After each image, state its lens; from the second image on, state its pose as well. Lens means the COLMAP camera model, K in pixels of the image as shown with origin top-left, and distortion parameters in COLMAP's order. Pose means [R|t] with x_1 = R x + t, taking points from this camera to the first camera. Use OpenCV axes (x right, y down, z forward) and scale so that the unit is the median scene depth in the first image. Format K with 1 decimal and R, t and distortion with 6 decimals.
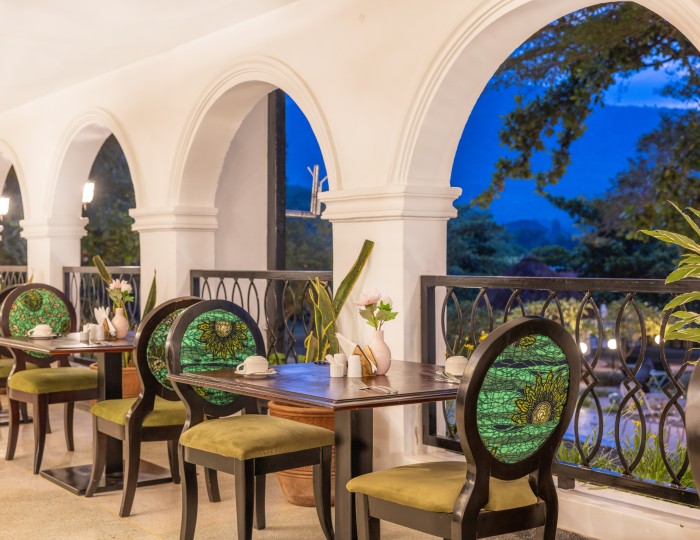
lens RADIAL K [[1001.6, 0, 348.7], [0, 1001.6, 269.1], [0, 0, 1]] dist [0.035010, 0.000000]
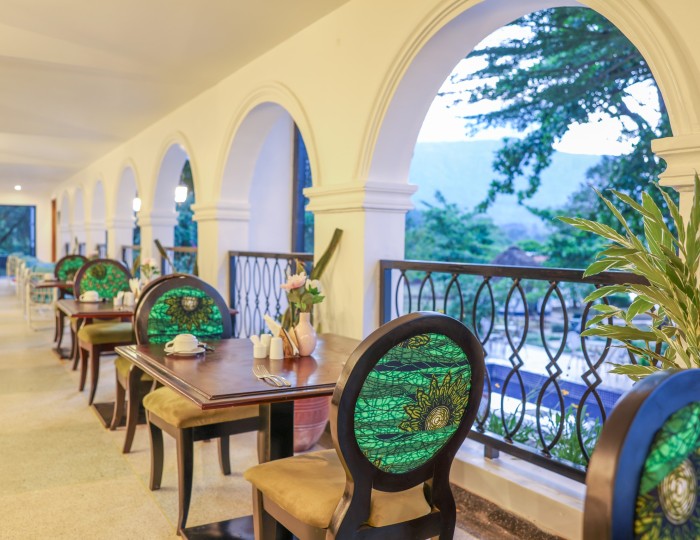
lens RADIAL K [[622.9, 0, 346.1], [0, 622.9, 271.7], [0, 0, 1]] dist [-0.066277, -0.015371]
pose [[0.995673, 0.022992, -0.090035, 0.102874], [-0.019987, 0.999217, 0.034139, -0.003474], [0.090749, -0.032191, 0.995353, 0.289393]]
